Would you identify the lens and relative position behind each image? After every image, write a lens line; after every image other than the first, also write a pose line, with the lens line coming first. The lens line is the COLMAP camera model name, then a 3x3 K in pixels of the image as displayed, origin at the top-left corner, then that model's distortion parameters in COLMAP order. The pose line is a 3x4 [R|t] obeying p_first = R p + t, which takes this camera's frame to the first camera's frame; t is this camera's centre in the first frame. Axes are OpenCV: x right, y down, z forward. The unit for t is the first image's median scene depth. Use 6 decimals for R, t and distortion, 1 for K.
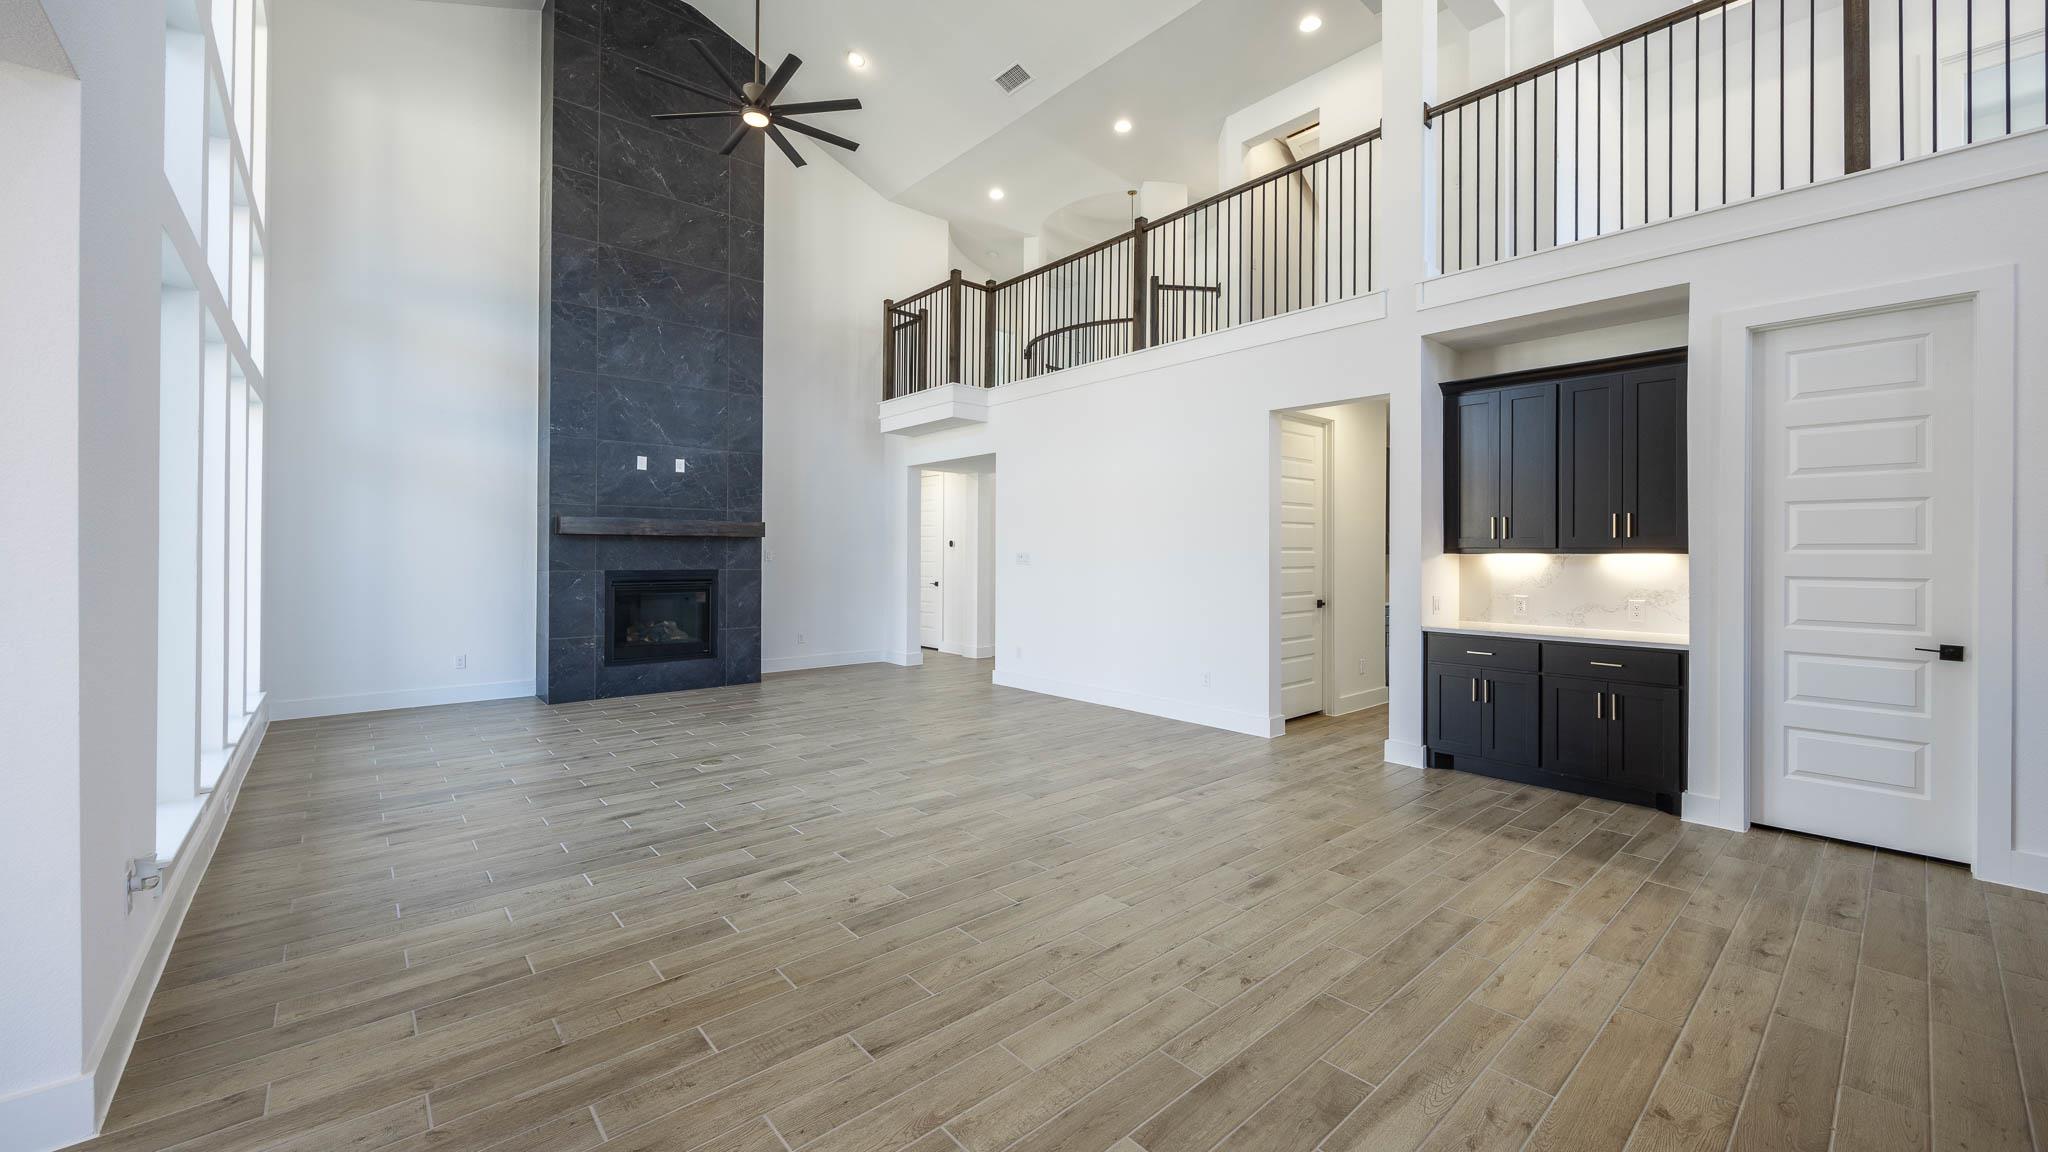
lens RADIAL K [[792.8, 0, 1031.2], [0, 792.8, 558.1], [0, 0, 1]] dist [-0.002298, -0.000165]
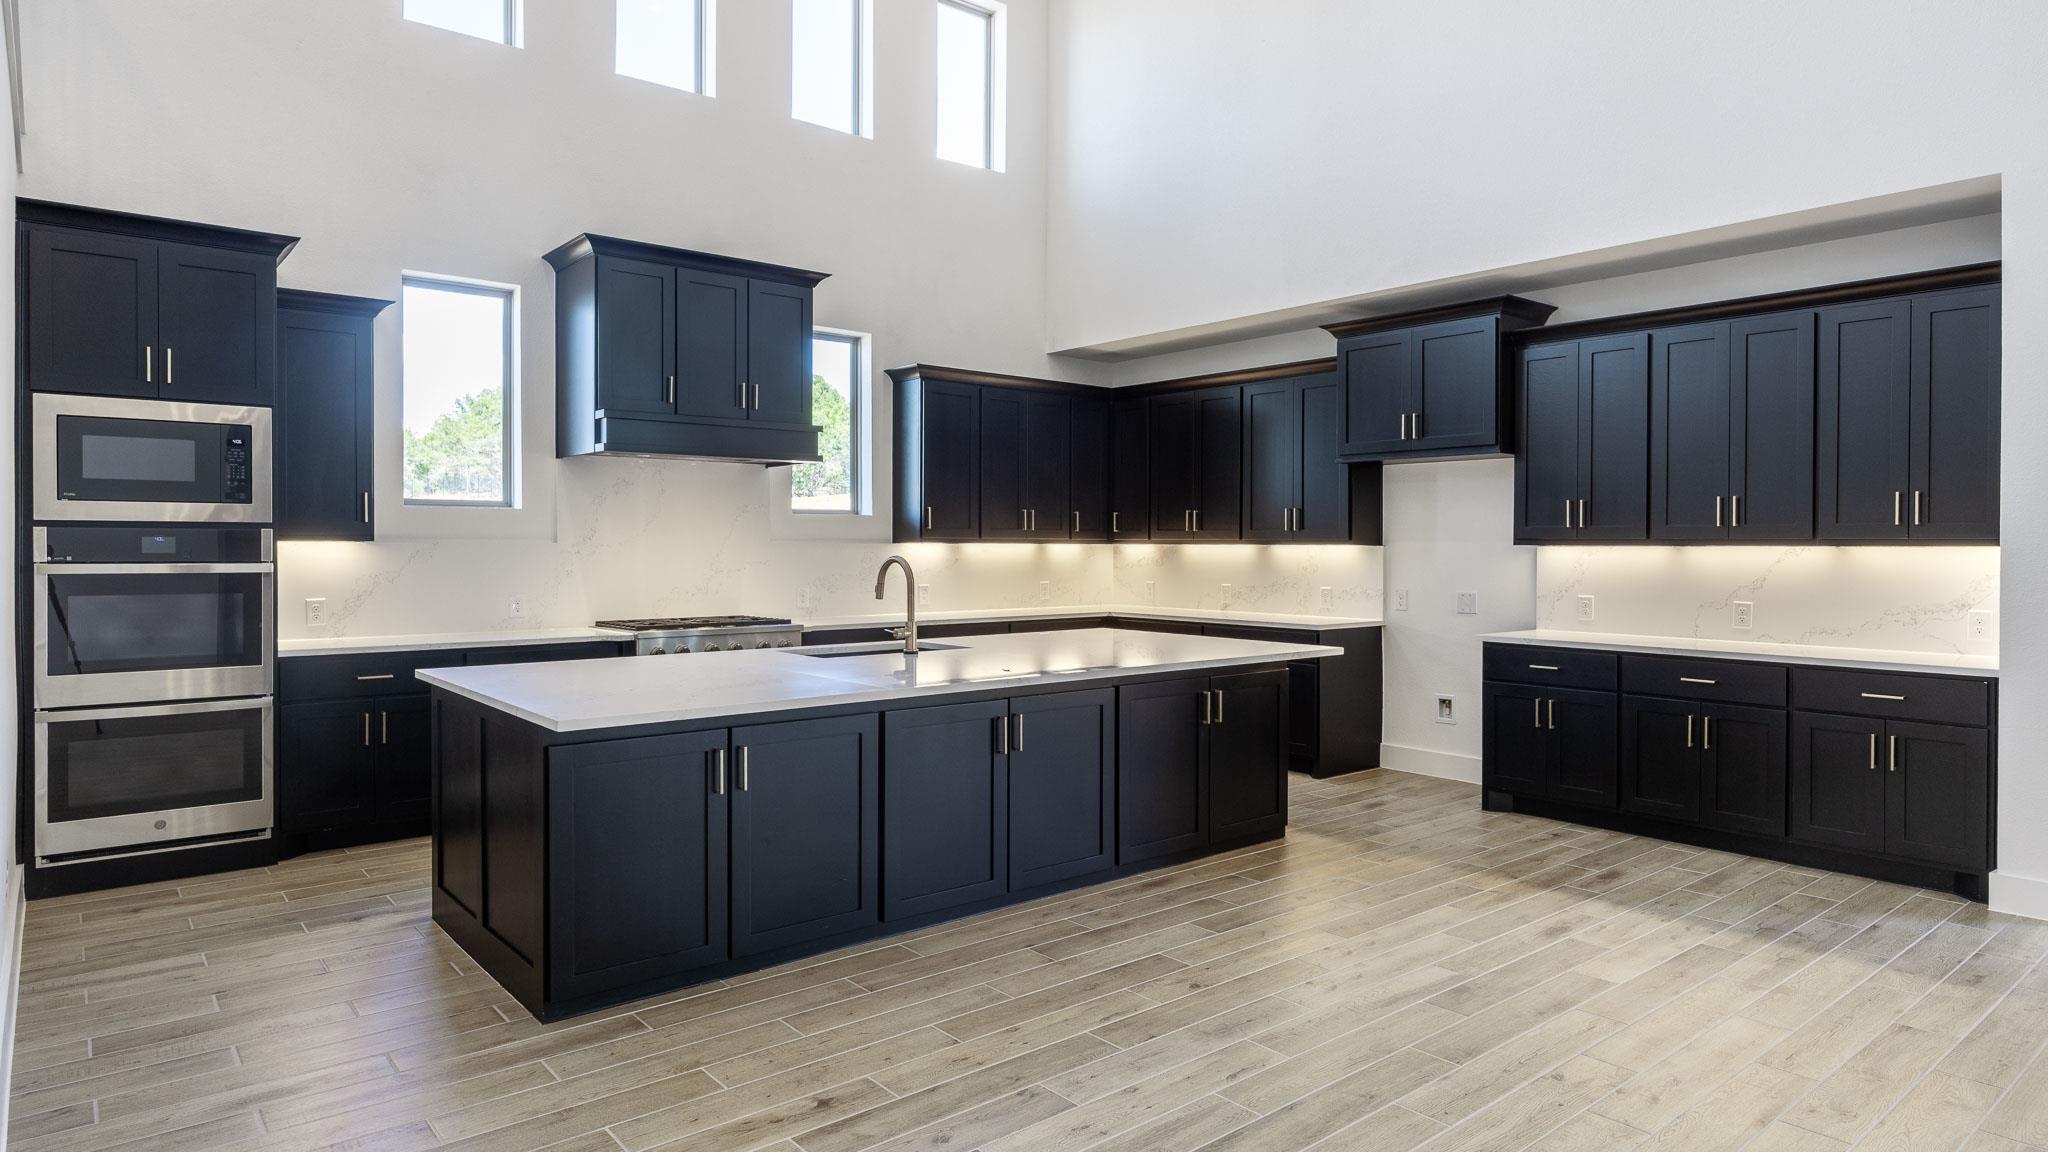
lens RADIAL K [[1171.1, 0, 1018.0], [0, 1171.1, 564.8], [0, 0, 1]] dist [0.004524, -0.000090]
pose [[-0.998915, -0.006014, 0.046191, 0.816957], [-0.005169, 0.999817, 0.018394, -0.004292], [-0.046293, 0.018135, -0.998763, 2.350788]]
